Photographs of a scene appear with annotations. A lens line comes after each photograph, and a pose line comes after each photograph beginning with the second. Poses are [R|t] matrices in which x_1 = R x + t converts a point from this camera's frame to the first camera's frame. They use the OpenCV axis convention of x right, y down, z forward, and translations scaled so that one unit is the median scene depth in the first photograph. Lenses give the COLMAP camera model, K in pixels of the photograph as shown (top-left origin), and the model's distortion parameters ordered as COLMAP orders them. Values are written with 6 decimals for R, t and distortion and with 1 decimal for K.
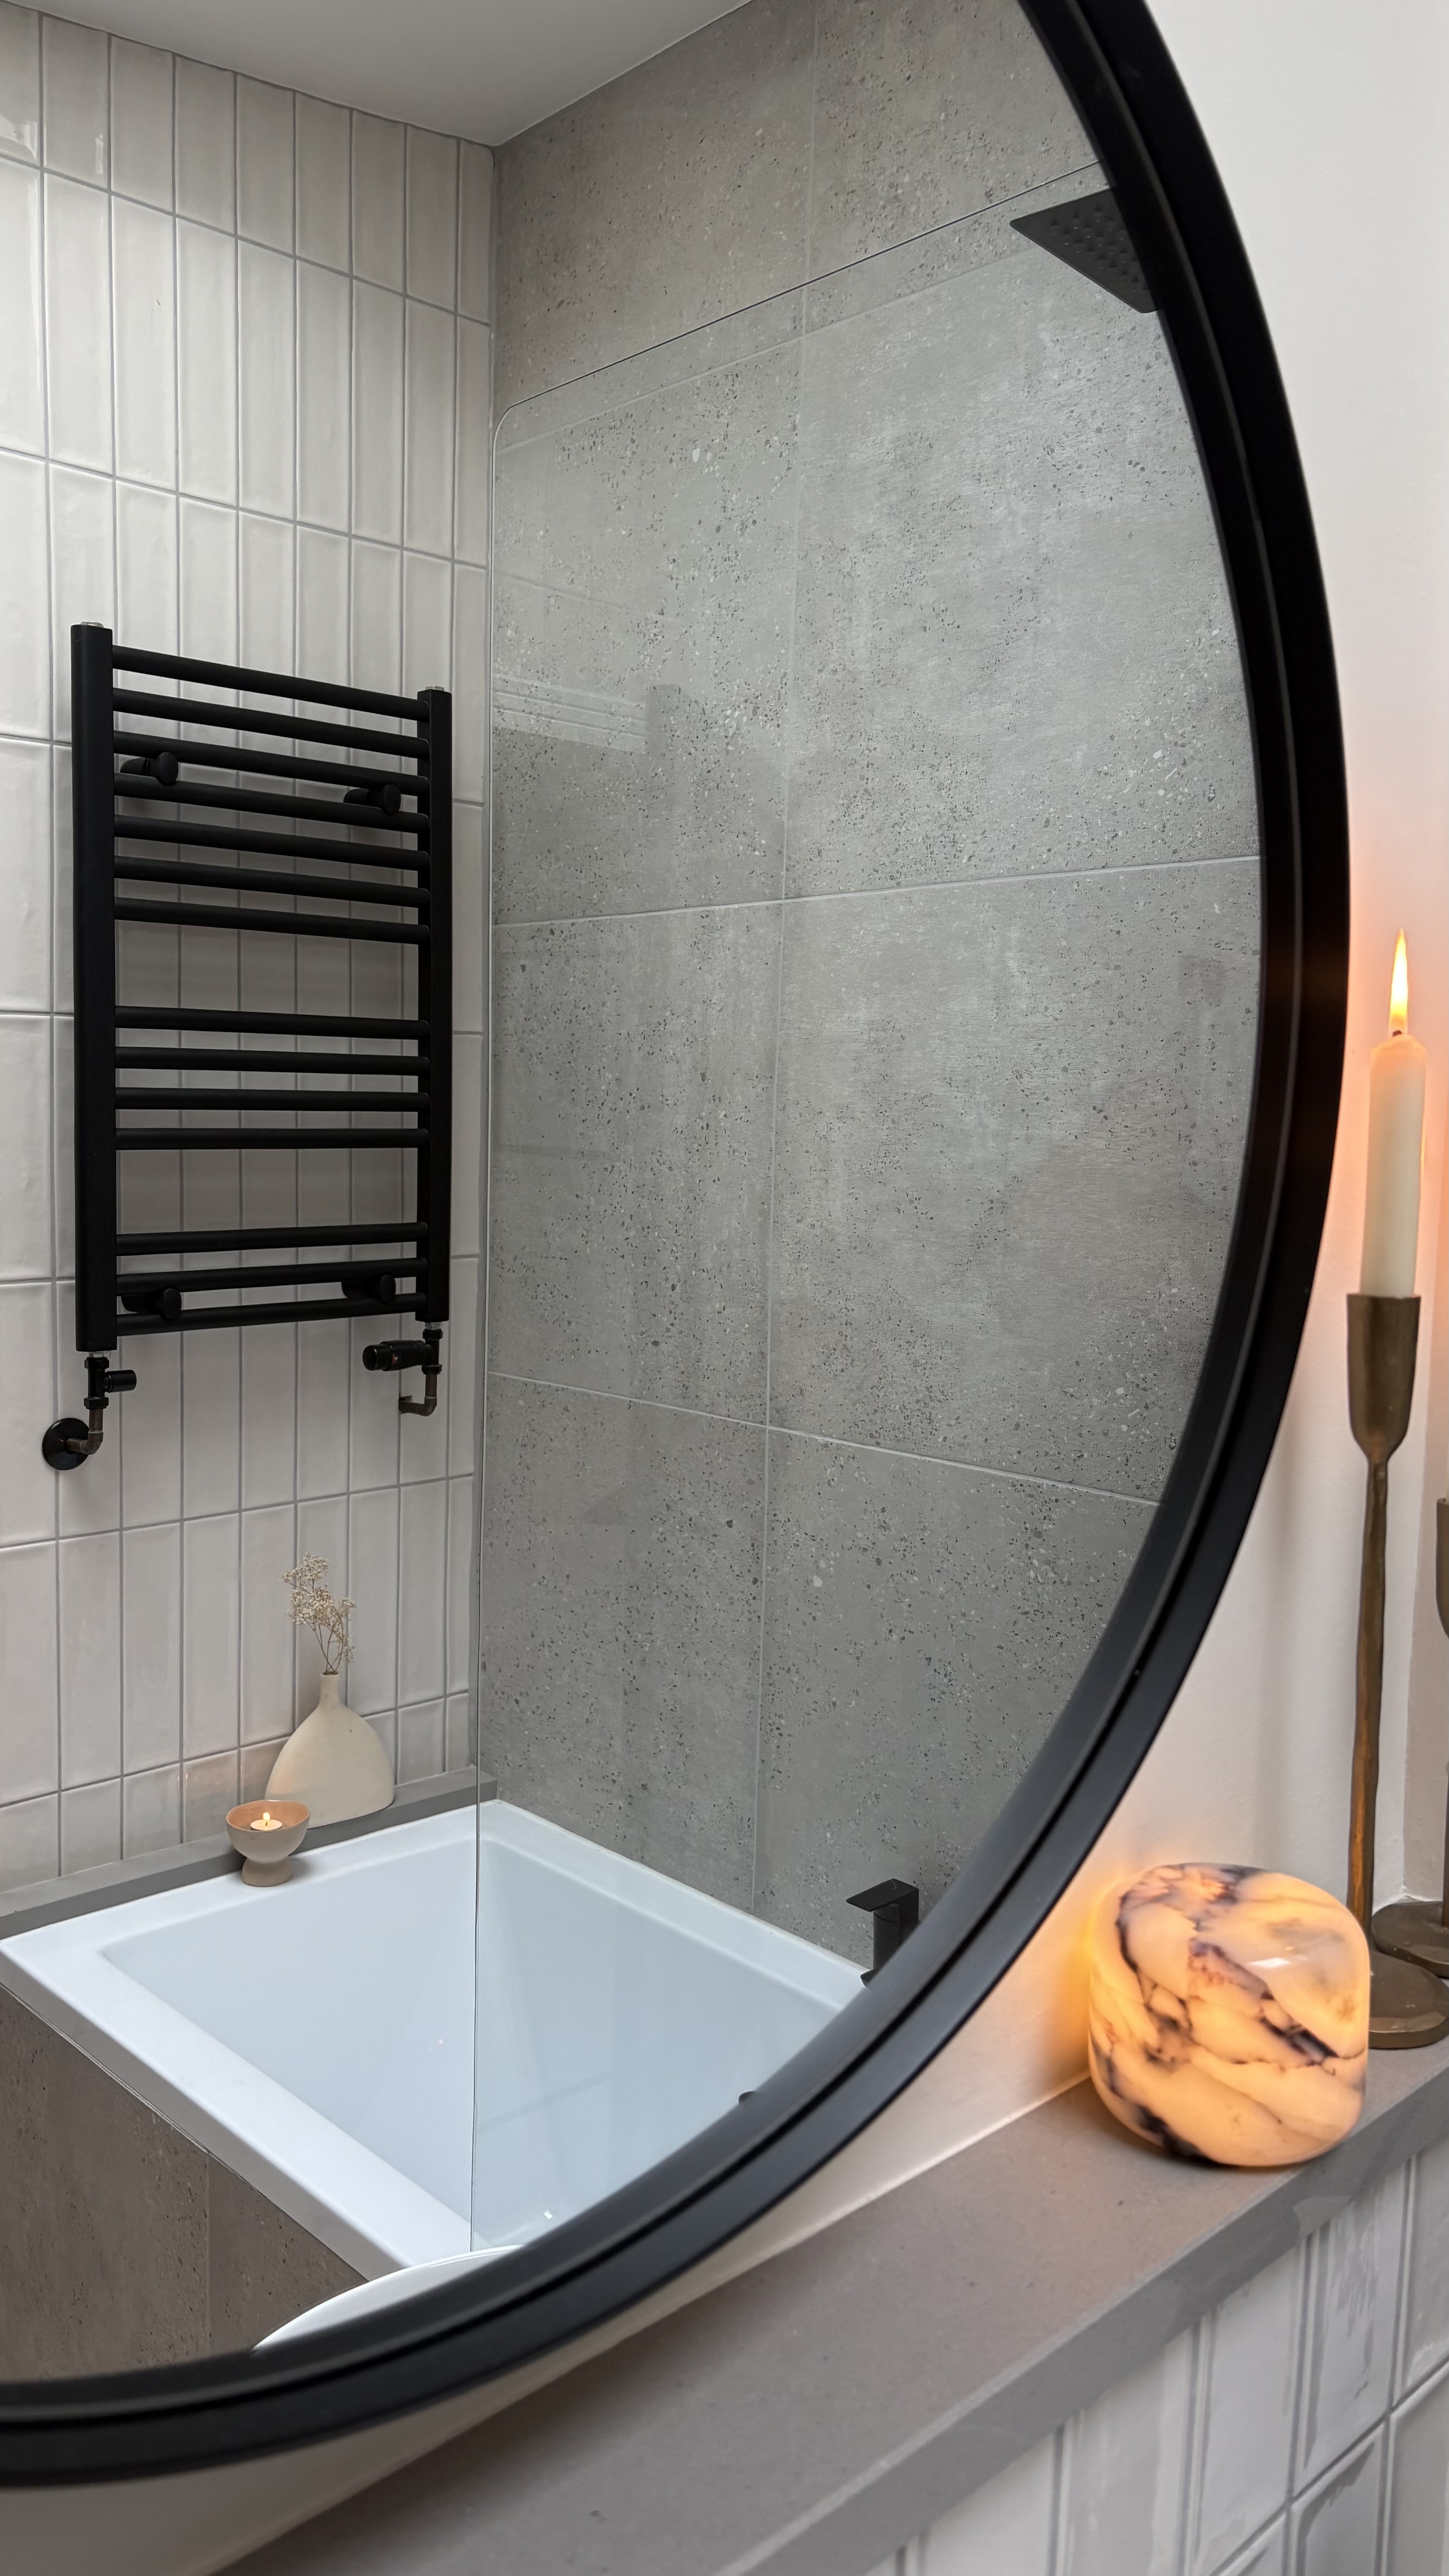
lens RADIAL K [[1969.5, 0, 712.5], [0, 1969.5, 1294.5], [0, 0, 1]] dist [0.043304, -0.049126]
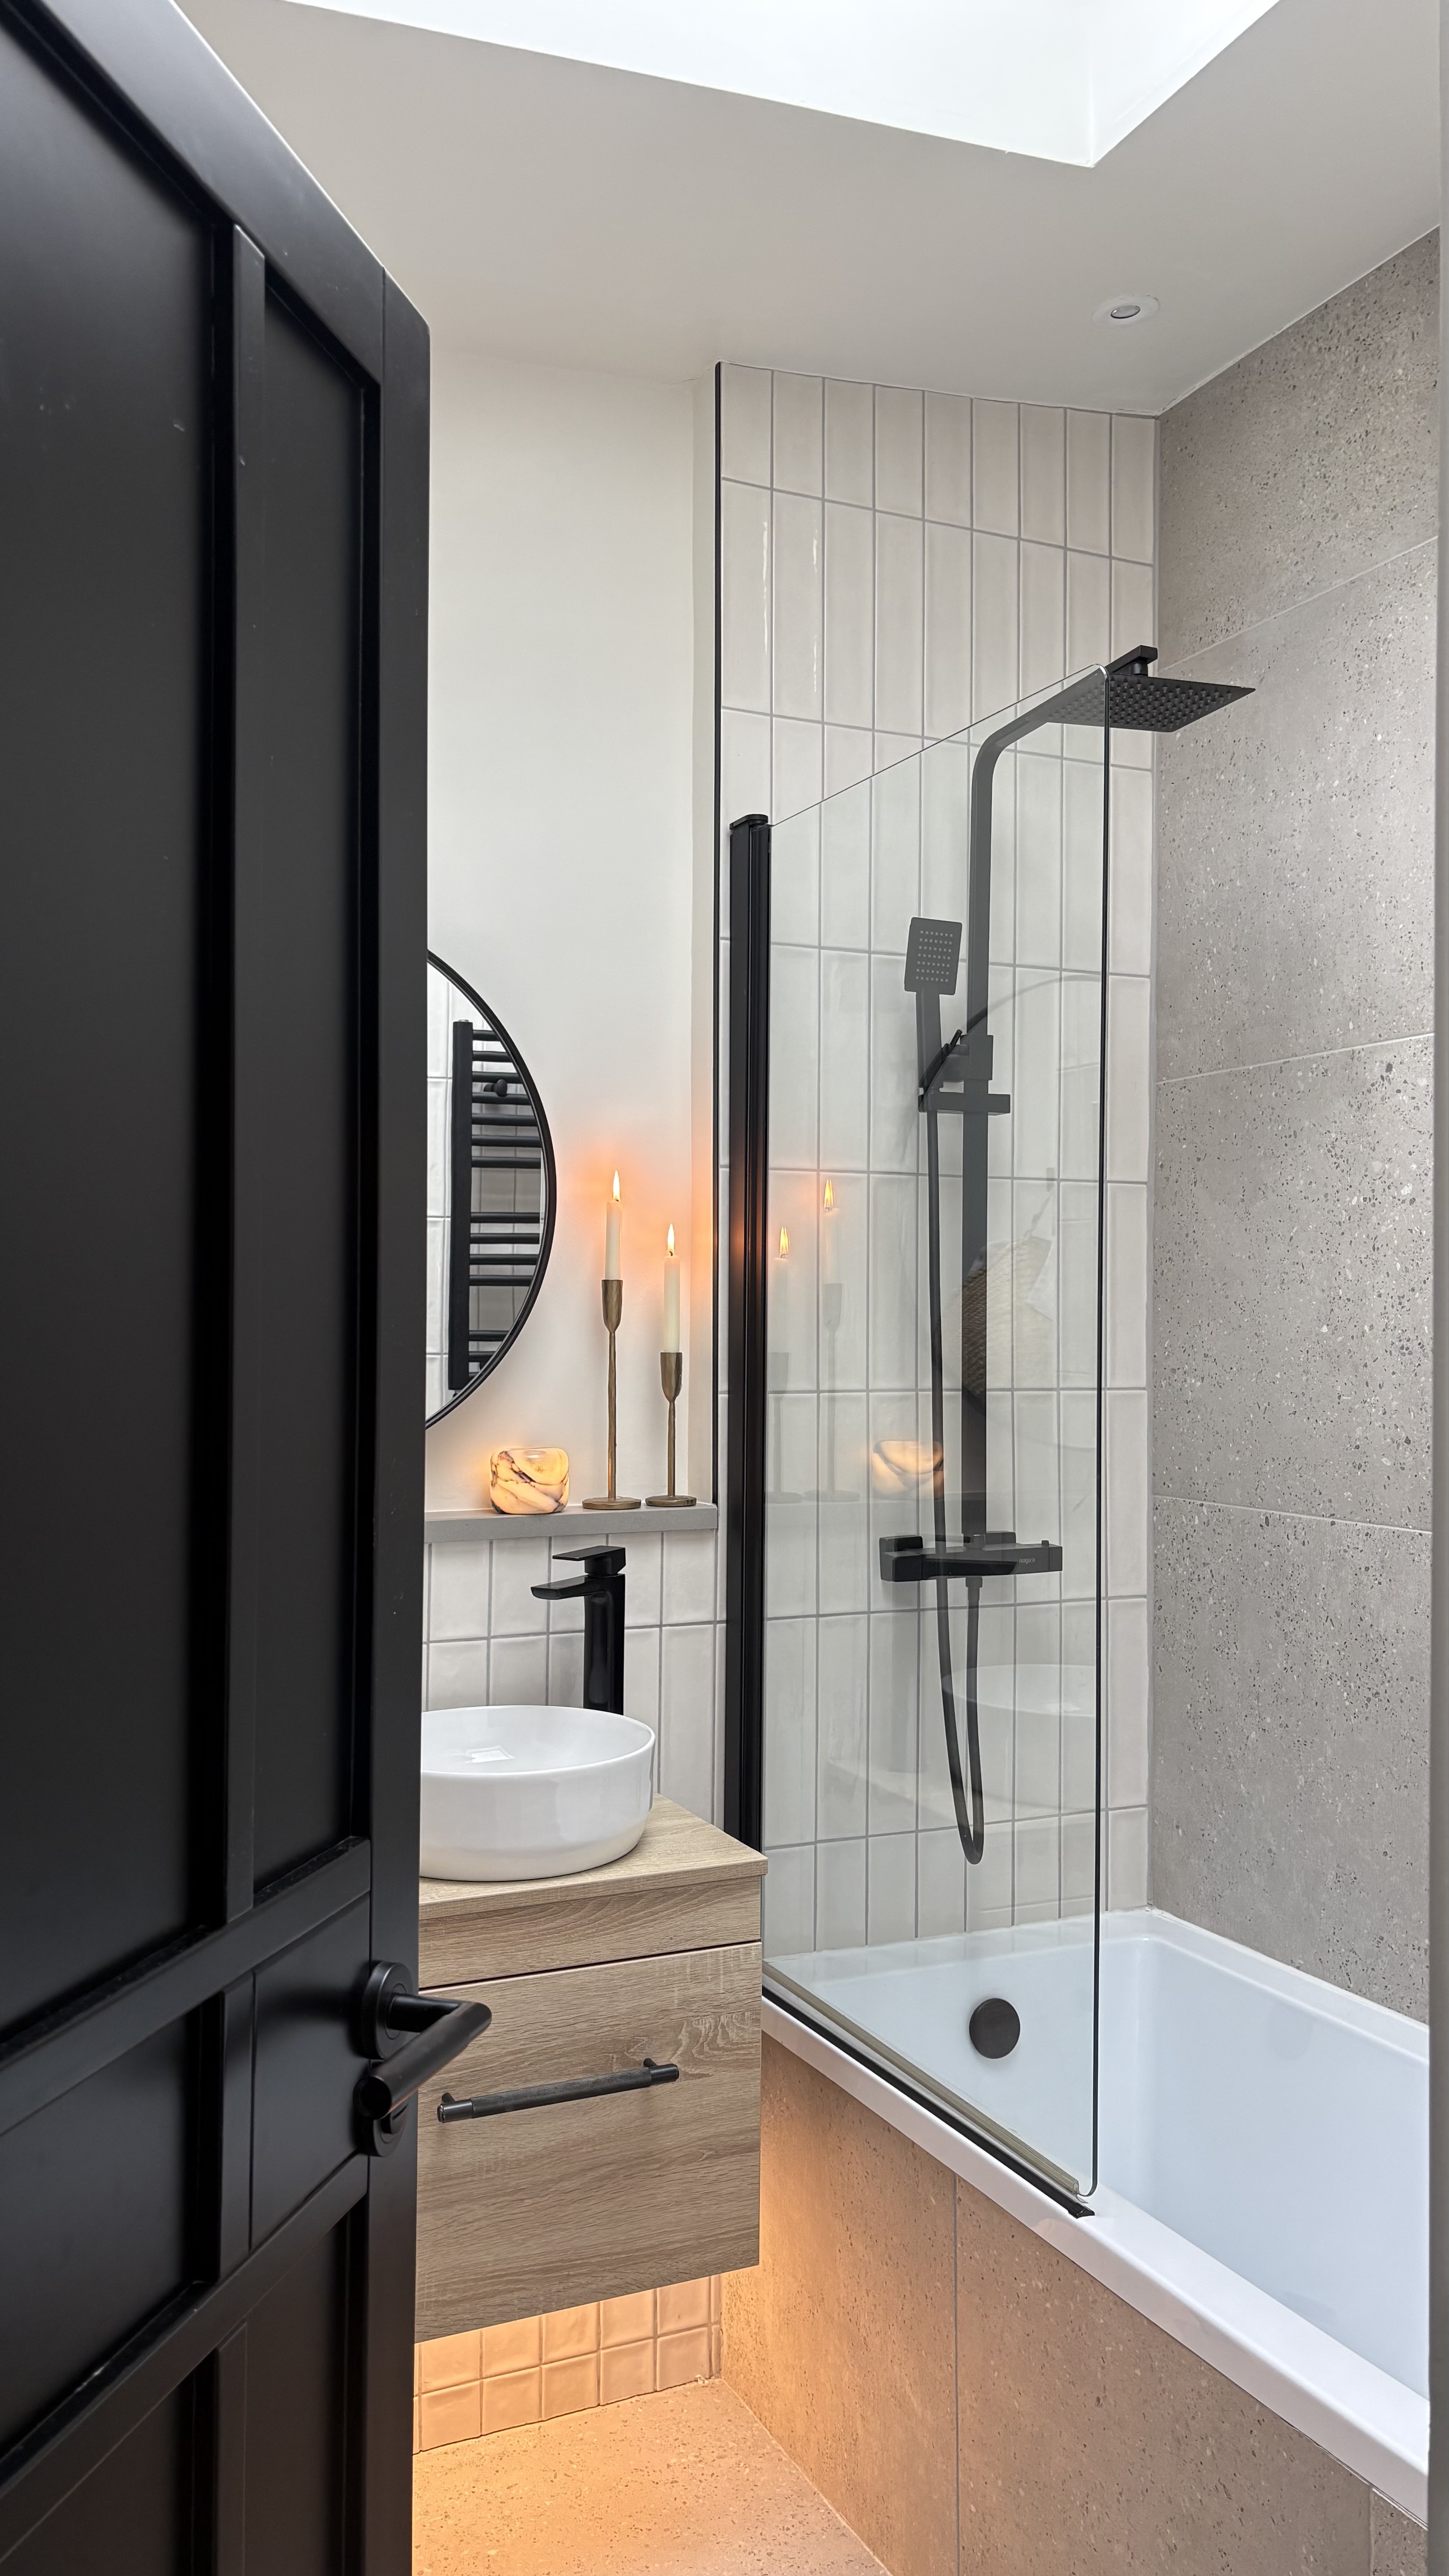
lens RADIAL K [[1969.5, 0, 729.0], [0, 1969.5, 1286.3], [0, 0, 1]] dist [0.043304, -0.049126]
pose [[0.943511, -0.016795, -0.330916, 1.592514], [-0.020097, 0.993975, -0.107749, 0.356045], [0.330732, 0.108313, 0.937488, -1.968141]]
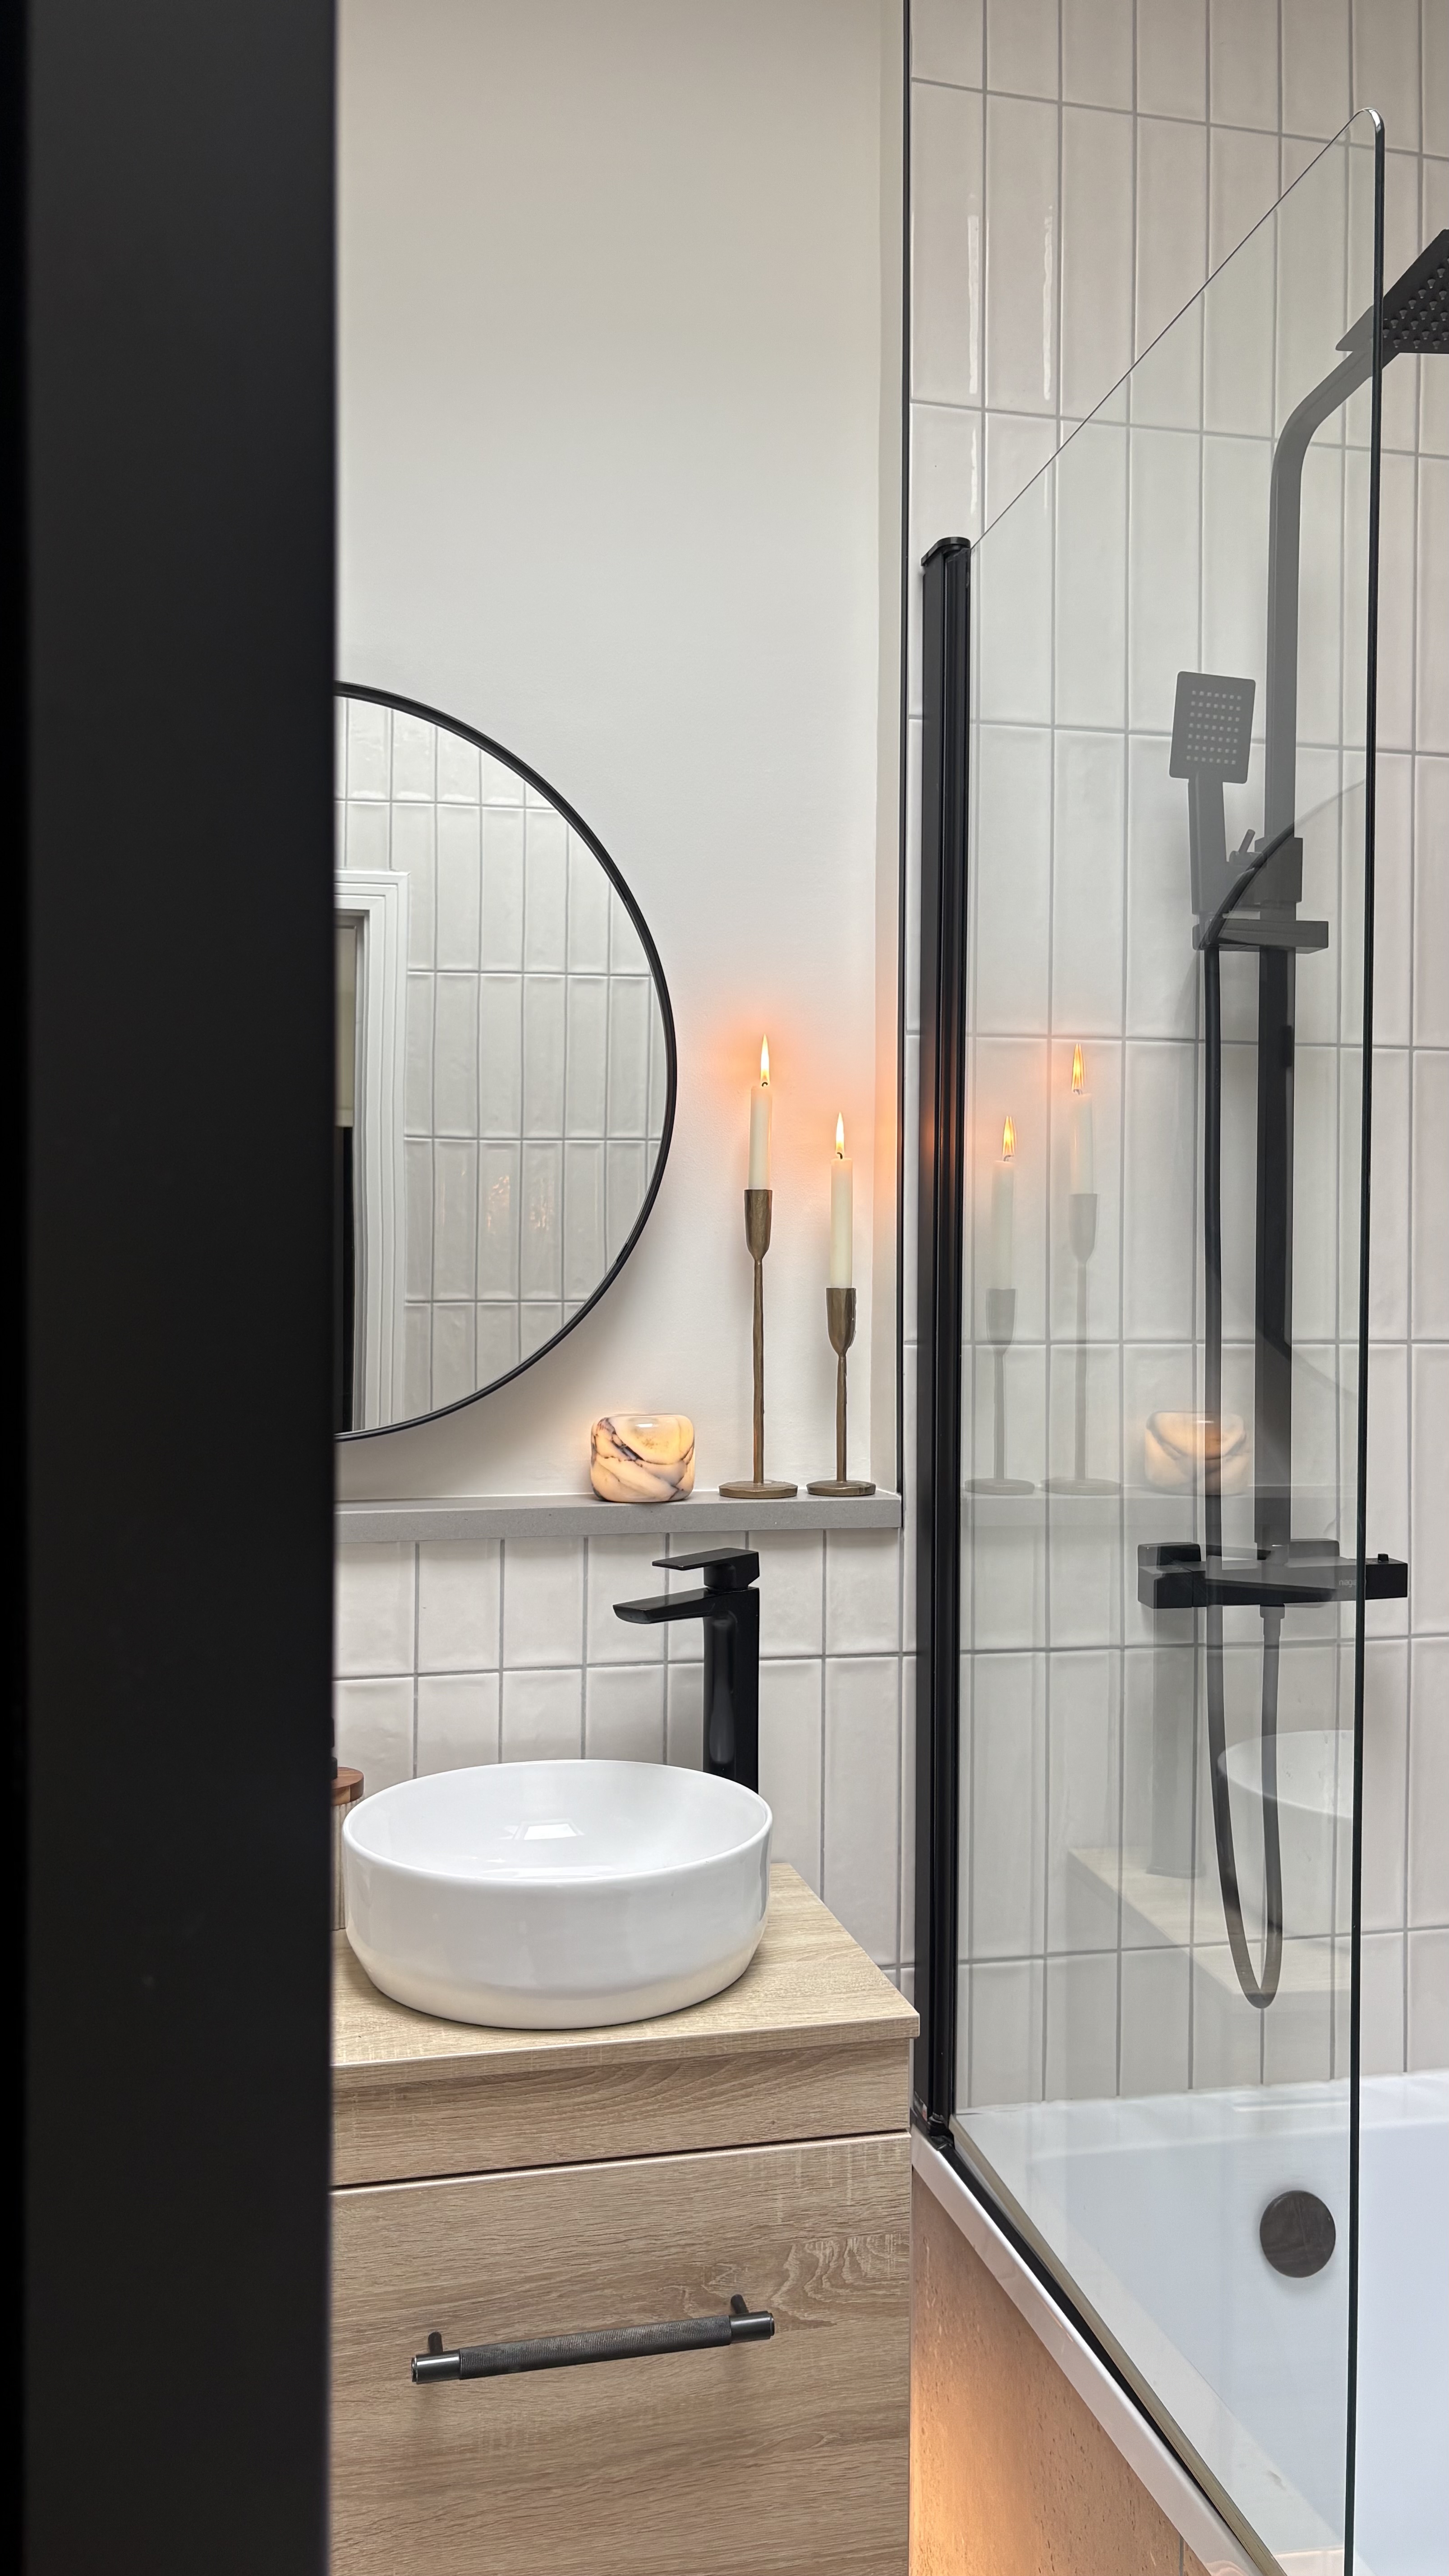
lens RADIAL K [[1969.5, 0, 726.9], [0, 1969.5, 1301.2], [0, 0, 1]] dist [0.043304, -0.049126]
pose [[0.855251, -0.010210, -0.518114, 1.547660], [-0.037636, 0.995942, -0.081753, 0.333736], [0.516846, 0.089419, 0.851396, -1.046798]]
